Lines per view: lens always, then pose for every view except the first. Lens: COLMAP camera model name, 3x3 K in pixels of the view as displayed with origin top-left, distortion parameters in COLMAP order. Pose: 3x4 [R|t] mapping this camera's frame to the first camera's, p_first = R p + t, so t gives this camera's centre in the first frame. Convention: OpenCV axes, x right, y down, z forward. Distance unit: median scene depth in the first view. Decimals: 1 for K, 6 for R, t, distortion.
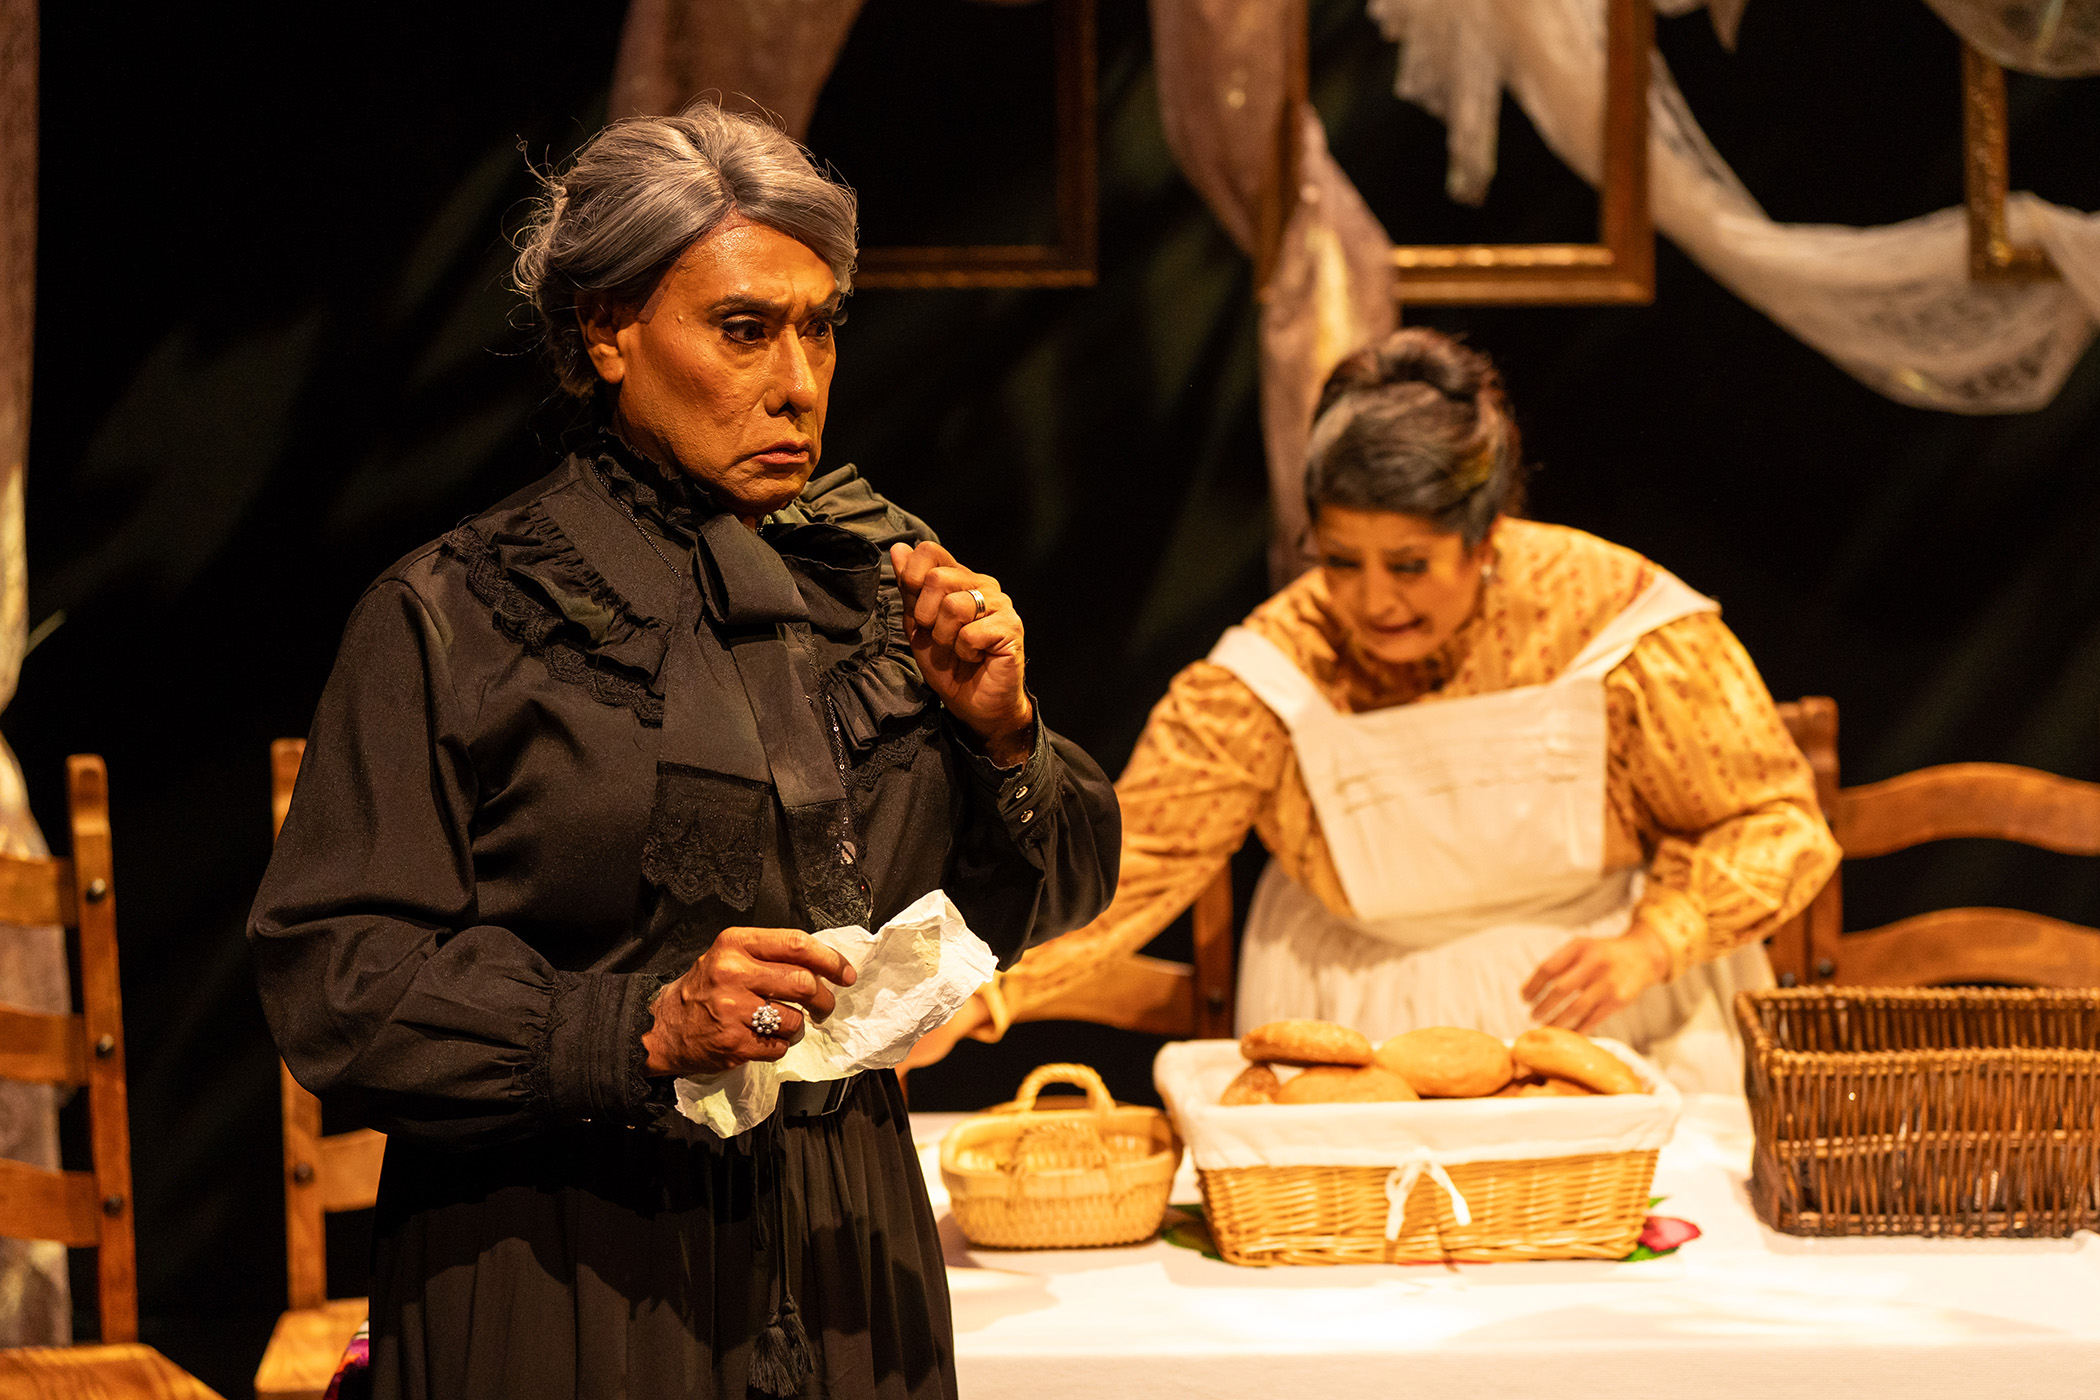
lens RADIAL K [[4685.9, 0, 1038.9], [0, 4685.9, 693.1], [0, 0, 1]] dist [0.025123, 0.000000]
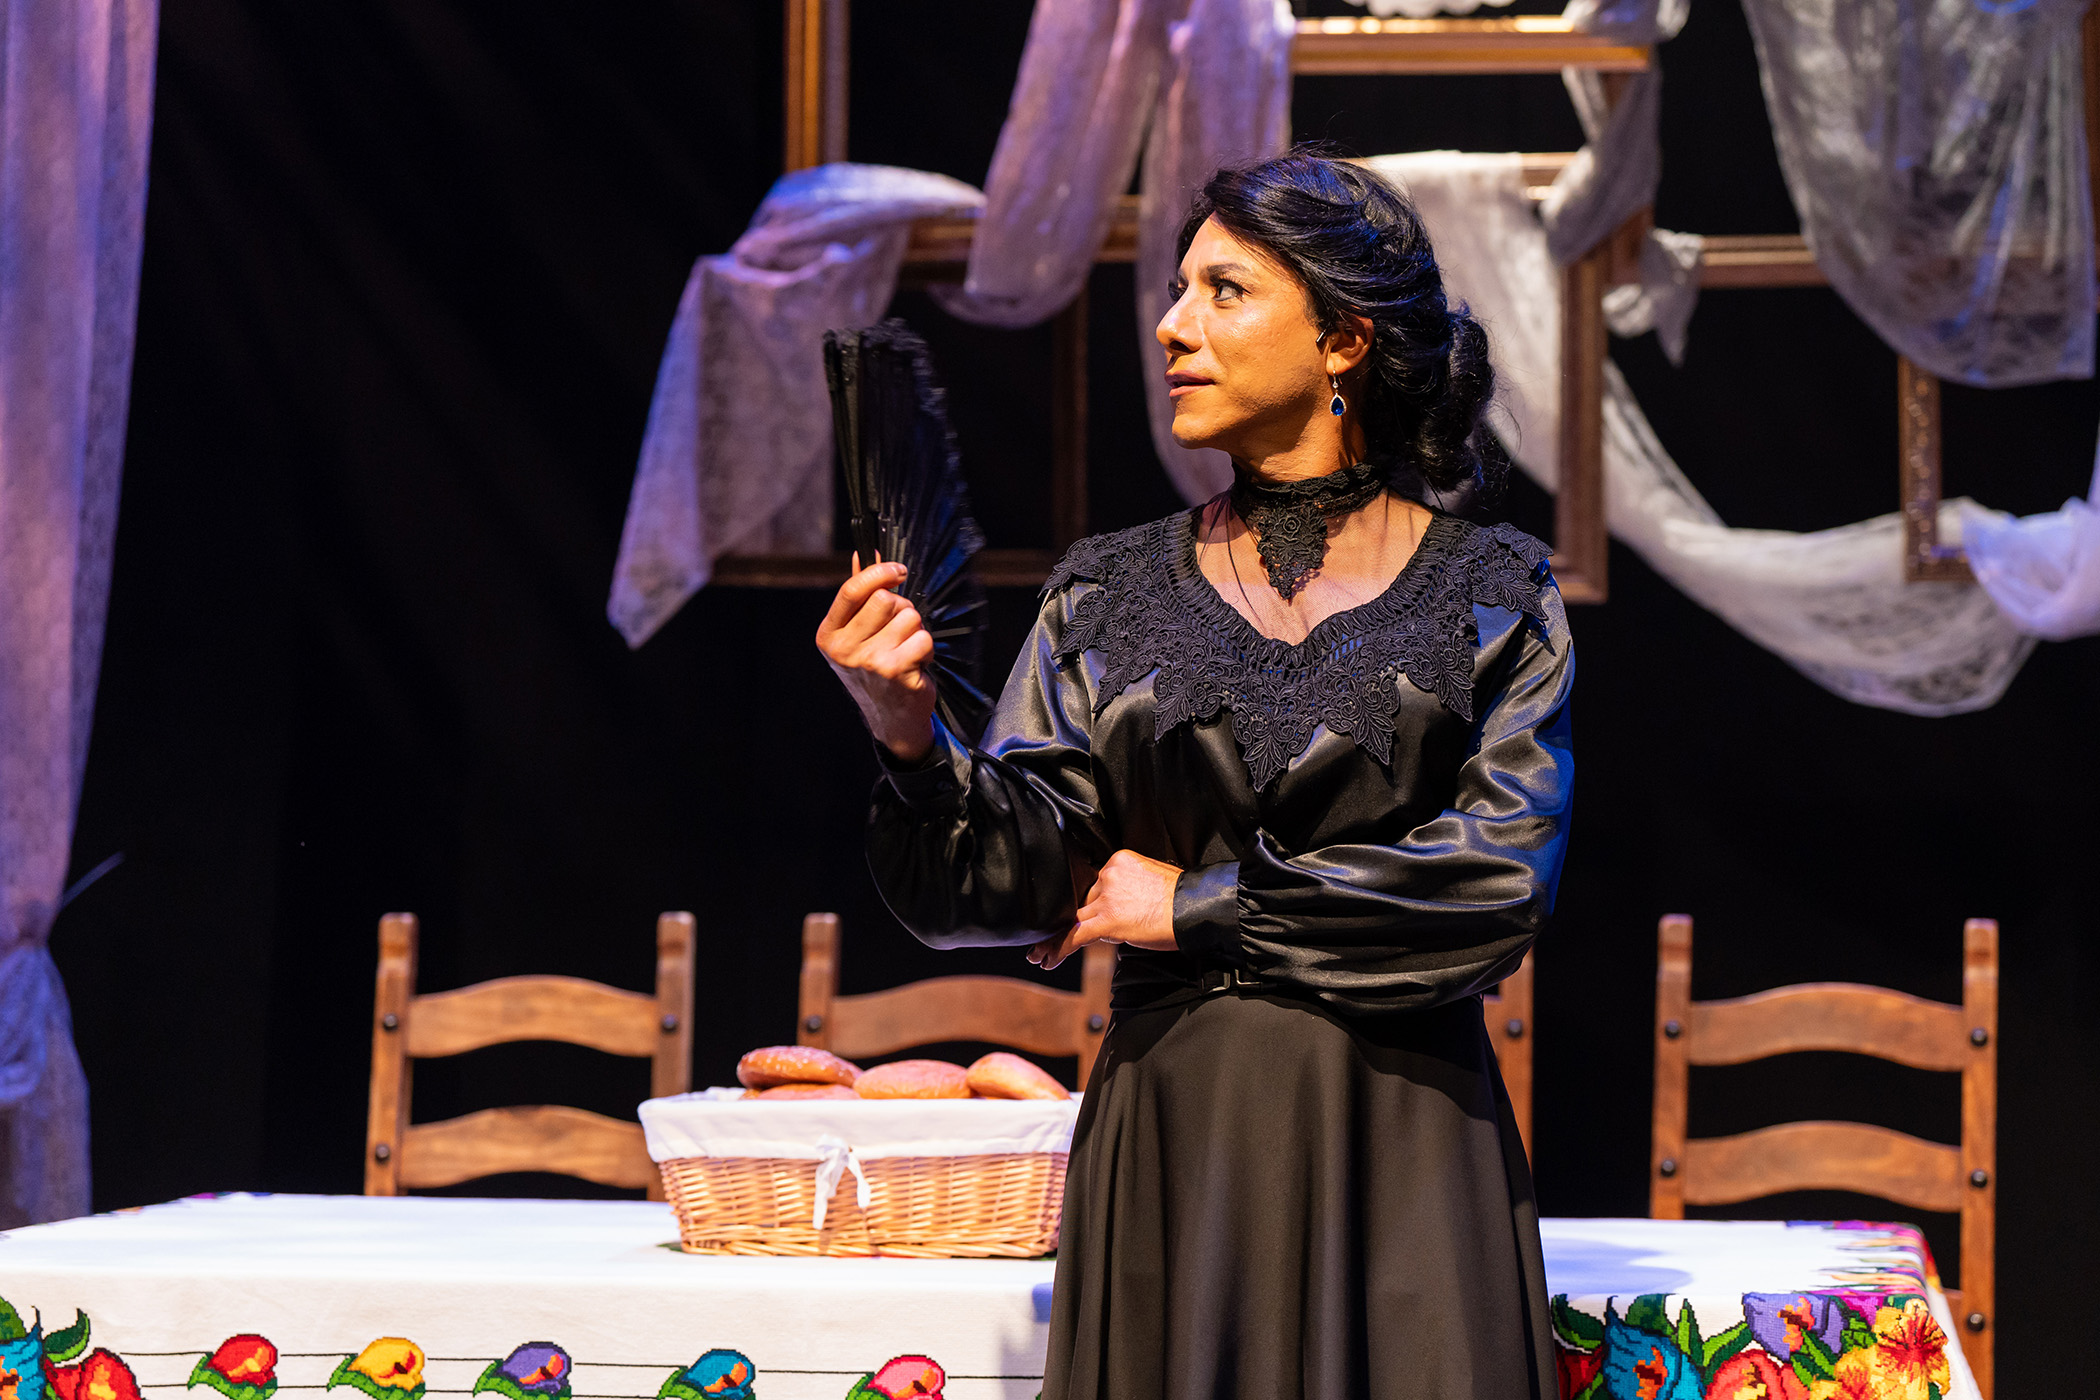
lens RADIAL K [[4685.9, 0, 1051.5], [0, 4685.9, 710.4], [0, 0, 1]] dist [0.025123, 0.000000]
pose [[0.981656, 0.009189, -0.190437, 0.210754], [-0.036298, 0.989577, -0.139357, 0.092542], [0.187172, 0.143713, 0.971758, -0.042898]]
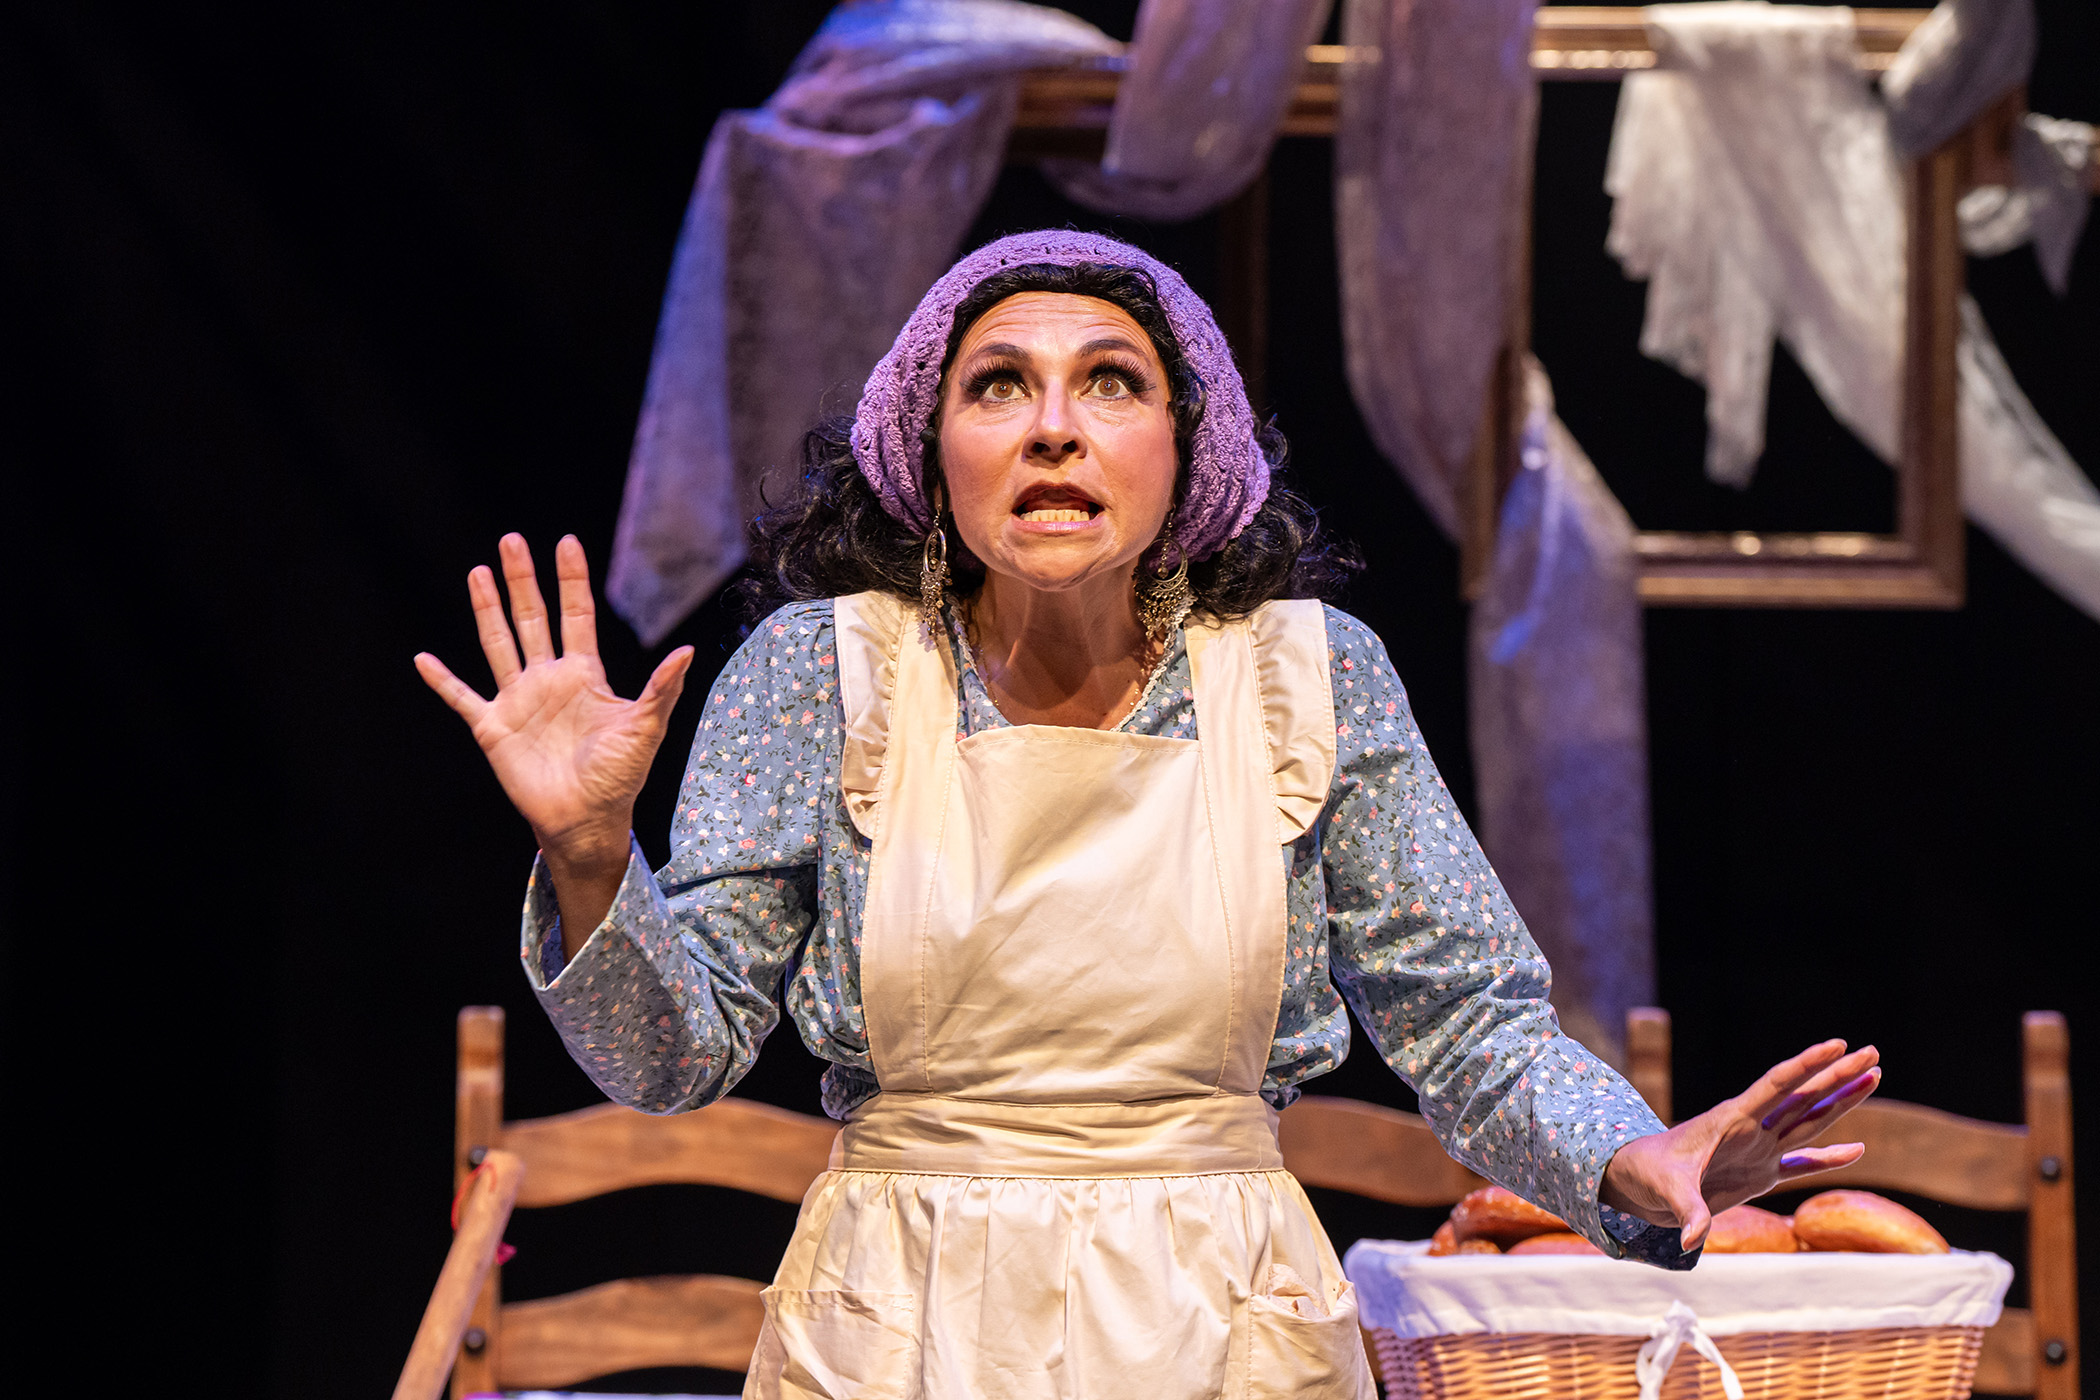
lens RADIAL K [[6233.3, 0, 1066.9], [0, 6233.3, 694.6], [0, 0, 1]] dist [0.024153, 0.000000]
pose [[0.999681, 0.022481, -0.011532, -0.008106], [-0.024024, 0.987113, -0.158214, 0.102303], [0.007826, 0.158441, 0.987337, -0.039592]]
